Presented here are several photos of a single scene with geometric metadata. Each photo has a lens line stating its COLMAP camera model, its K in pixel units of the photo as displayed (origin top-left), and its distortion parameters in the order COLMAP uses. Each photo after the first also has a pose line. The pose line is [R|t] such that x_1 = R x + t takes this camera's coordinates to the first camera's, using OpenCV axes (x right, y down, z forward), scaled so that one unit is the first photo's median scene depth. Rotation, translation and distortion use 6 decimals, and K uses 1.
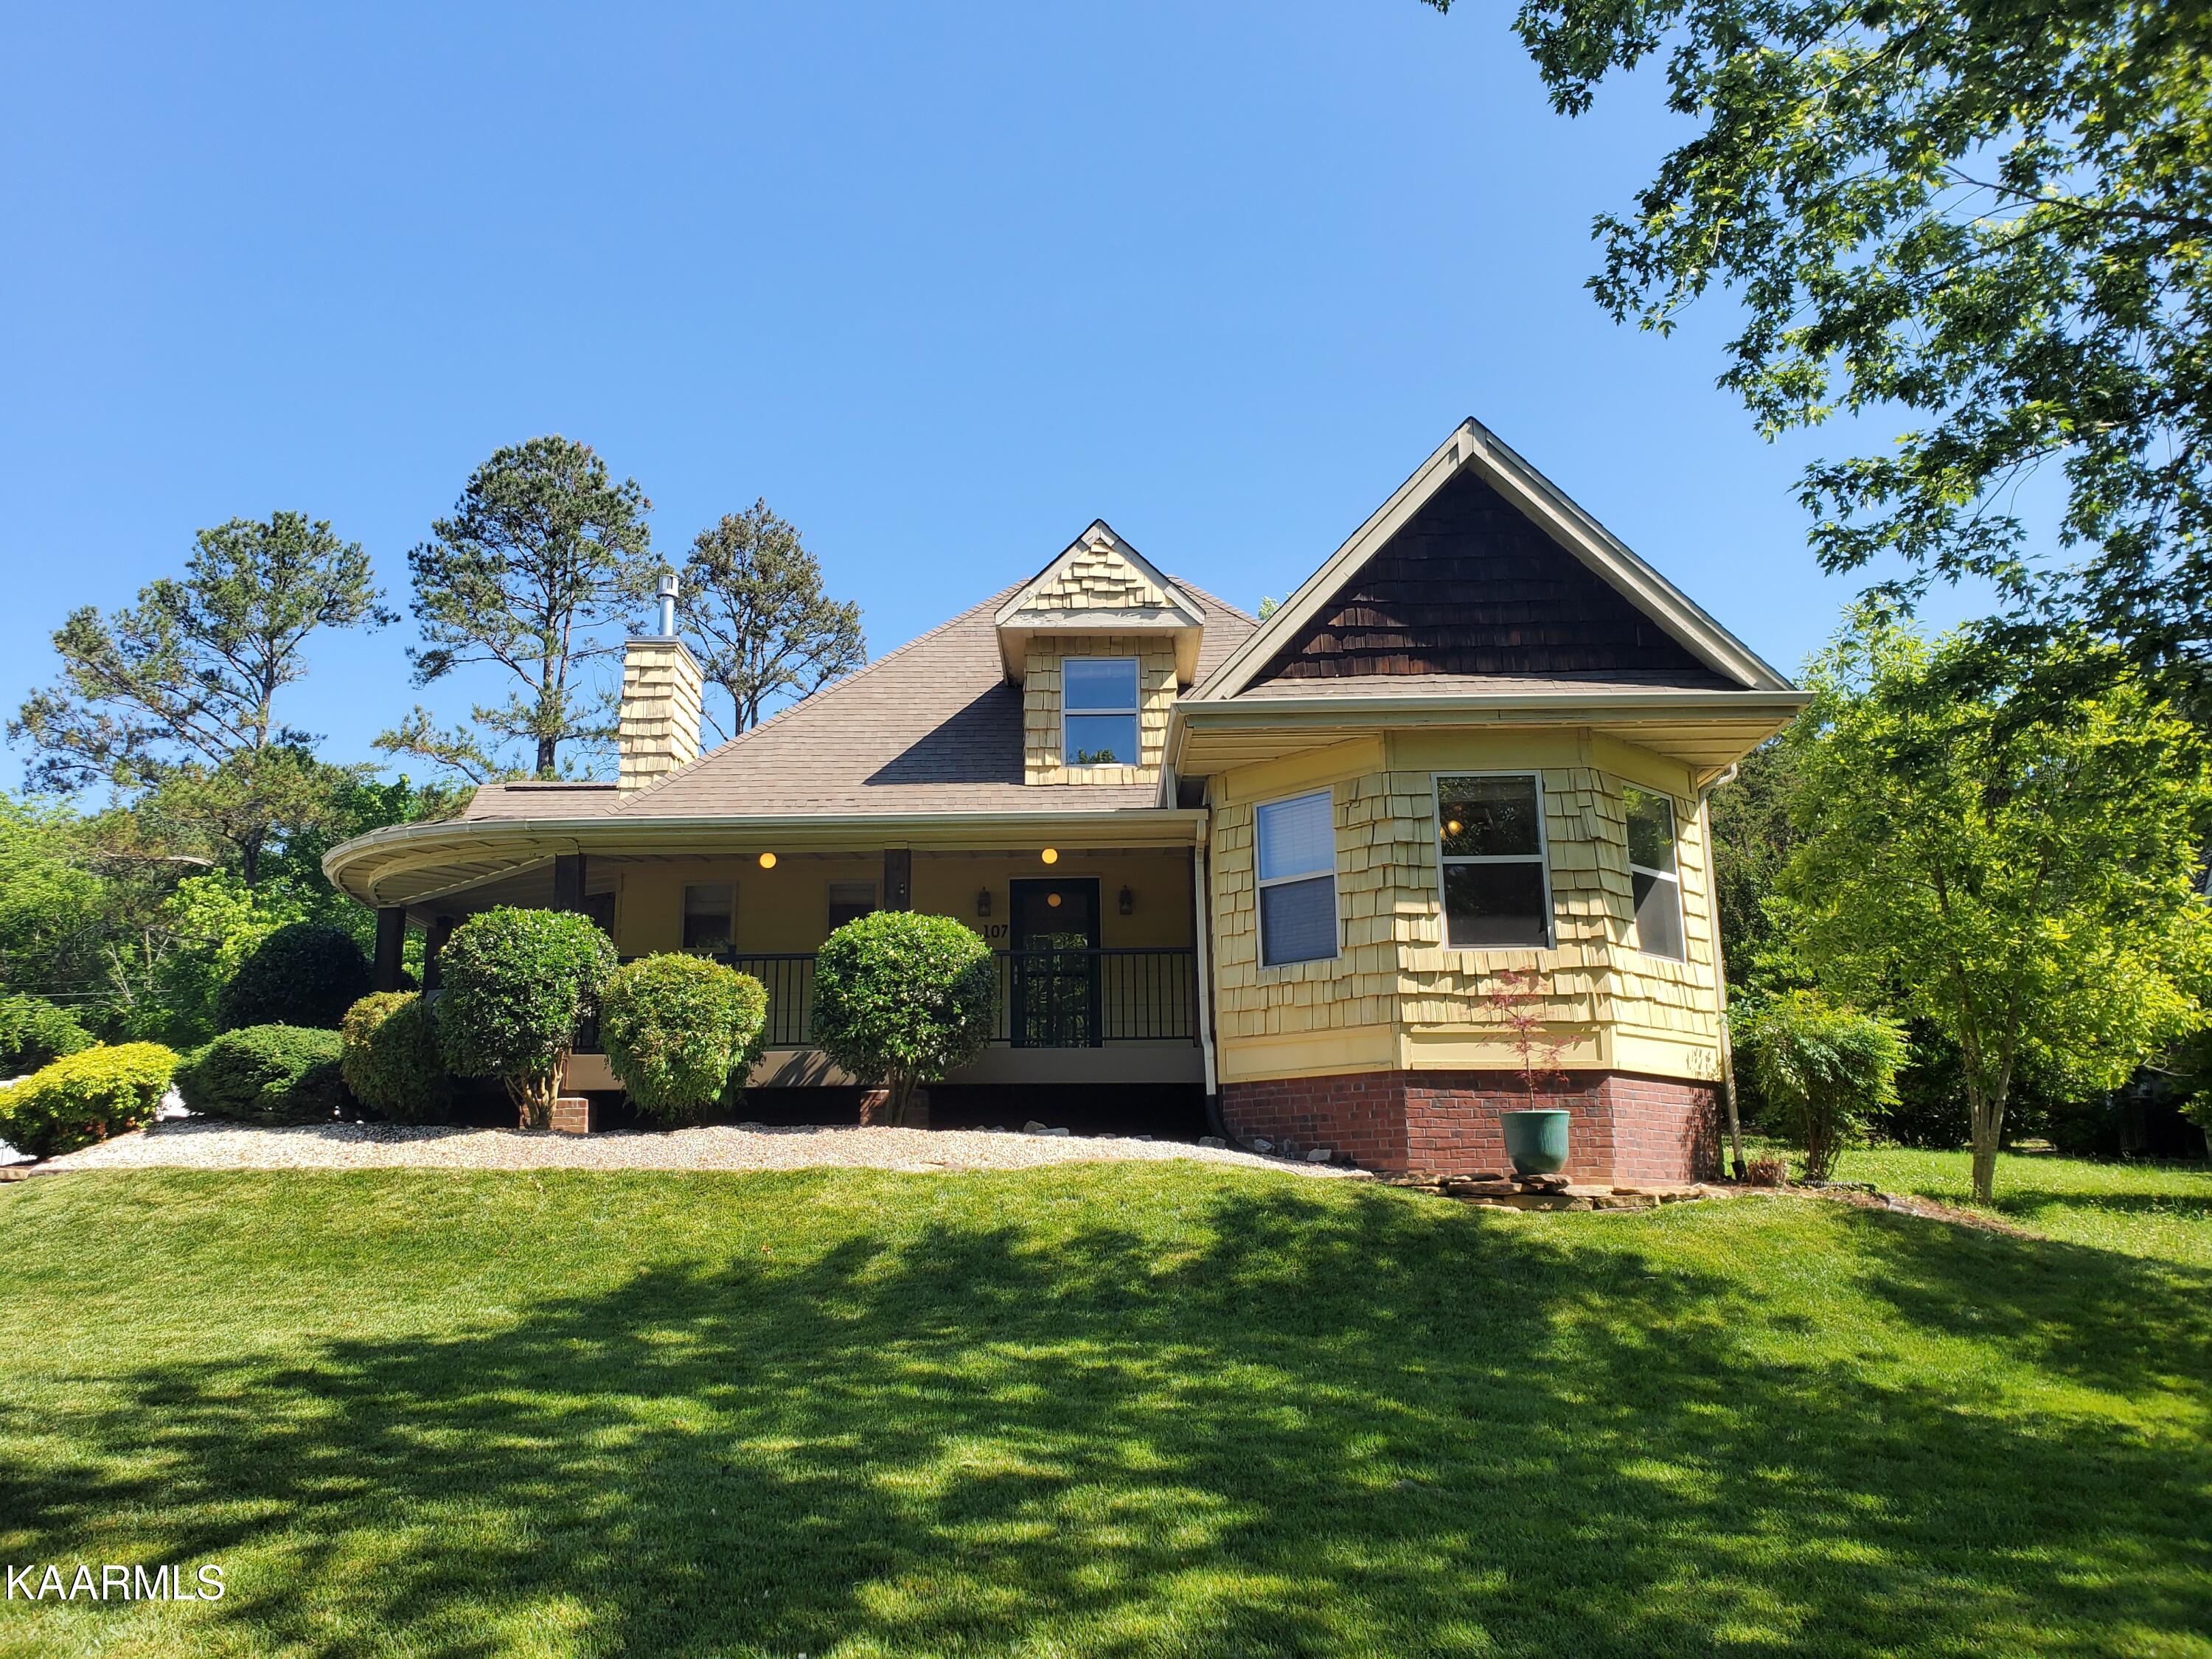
lens RADIAL K [[1667.9, 0, 1019.0], [0, 1667.9, 865.0], [0, 0, 1]] dist [0.043907, -0.029101]
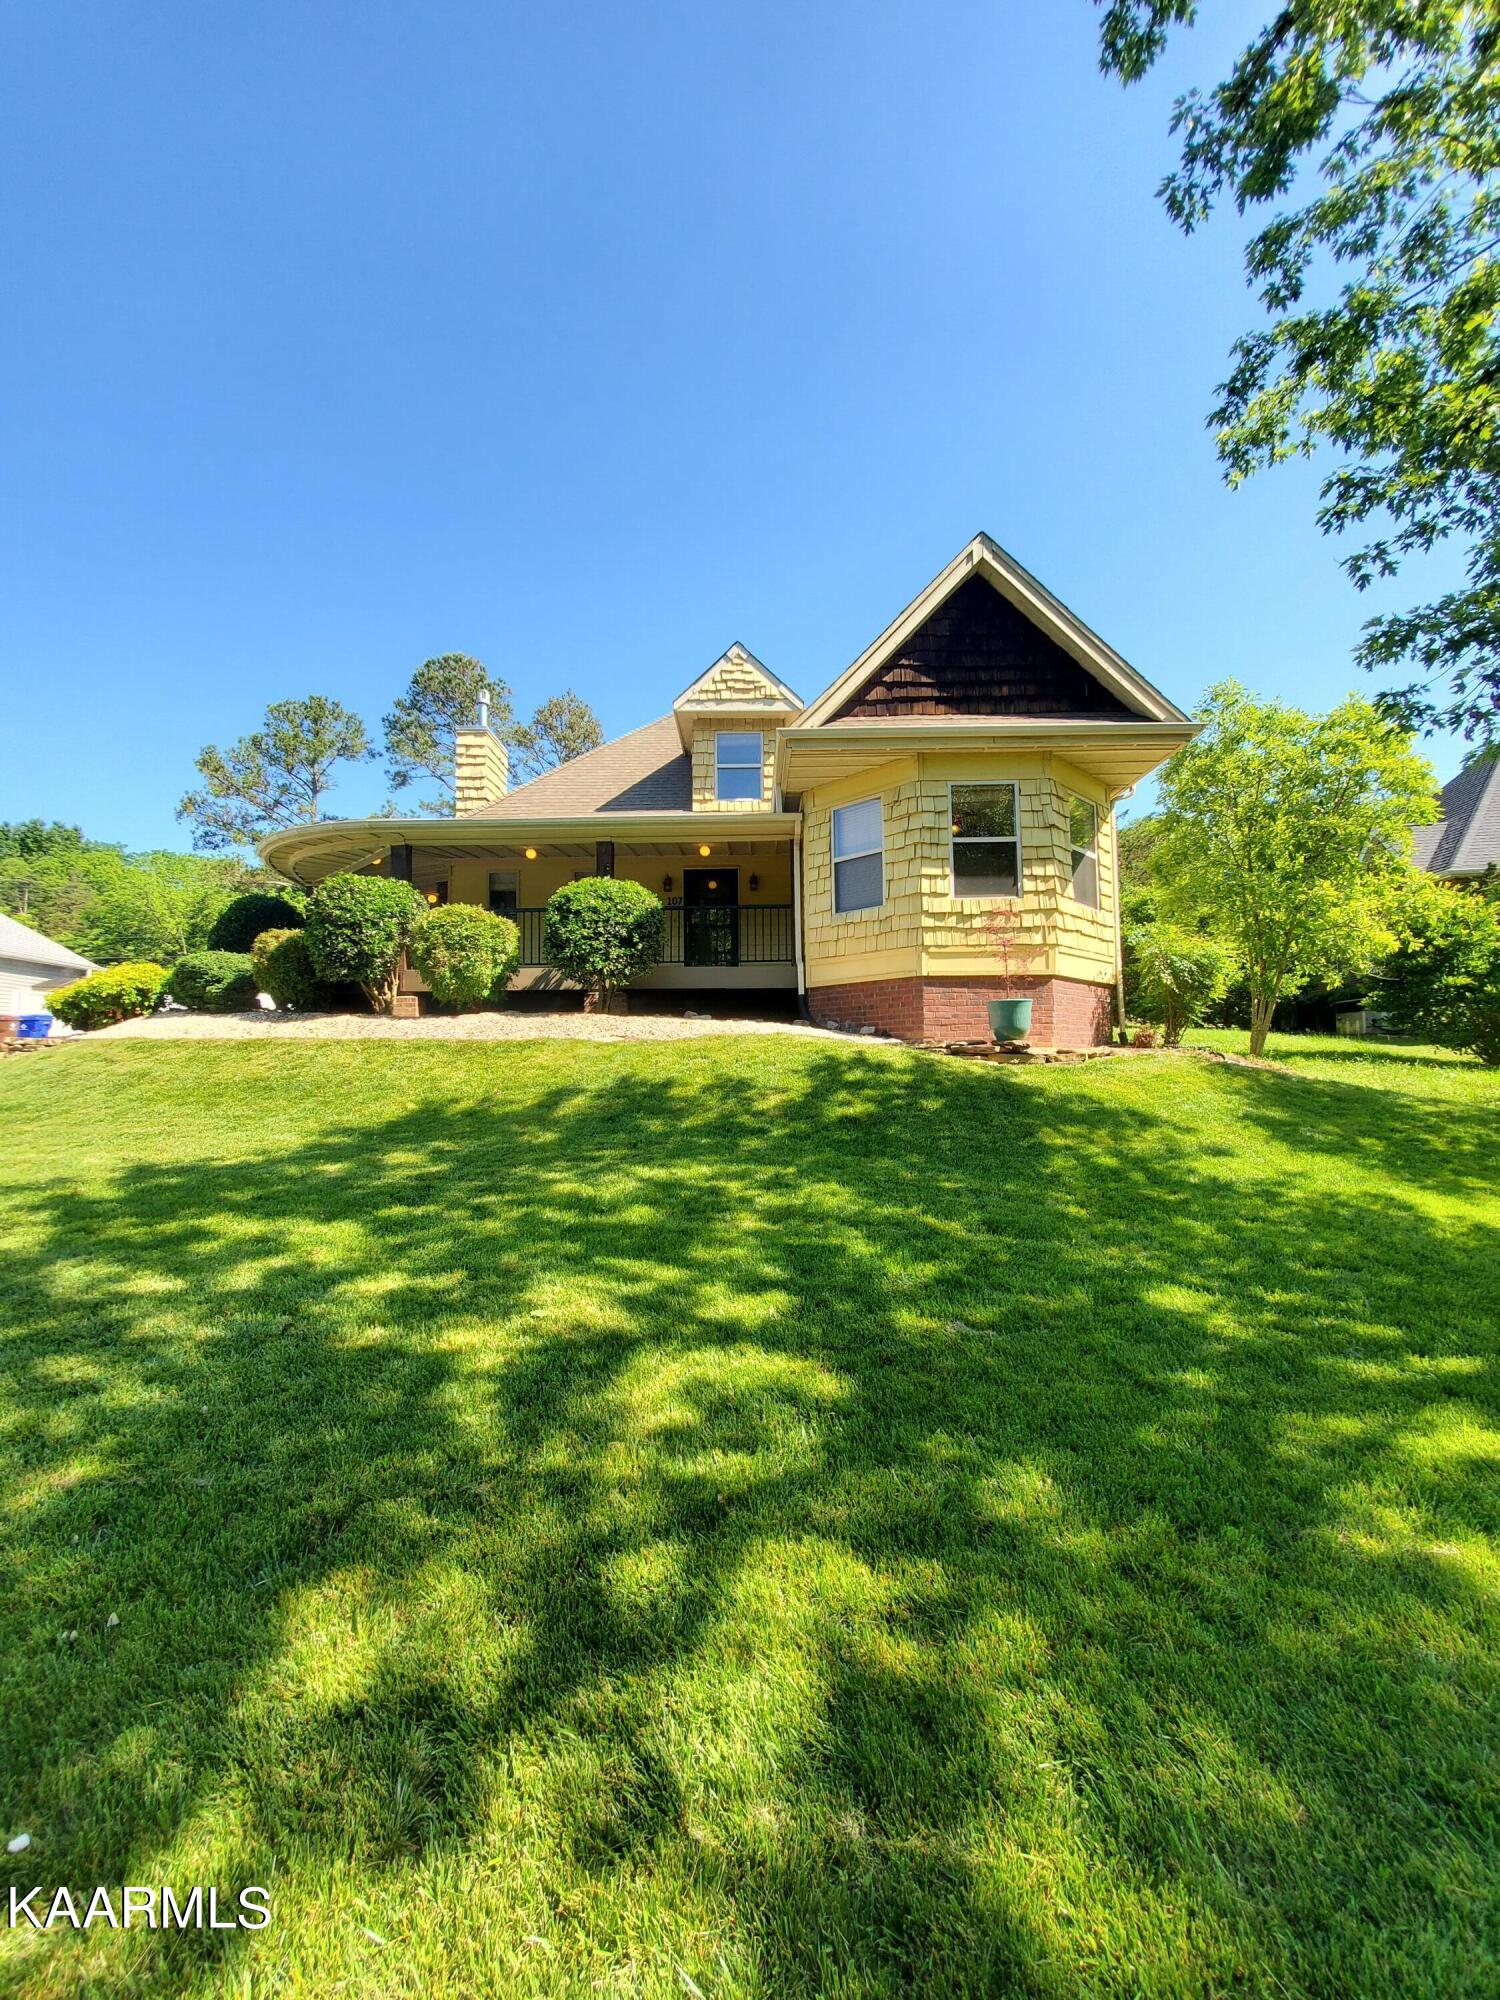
lens RADIAL K [[791.0, 0, 743.1], [0, 791.0, 1000.8], [0, 0, 1]] dist [-0.001984, -0.000083]
pose [[0.999483, -0.000482, 0.032139, 0.037373], [-0.003619, 0.991839, 0.127444, 0.050635], [-0.031939, -0.127495, 0.991325, 0.264423]]
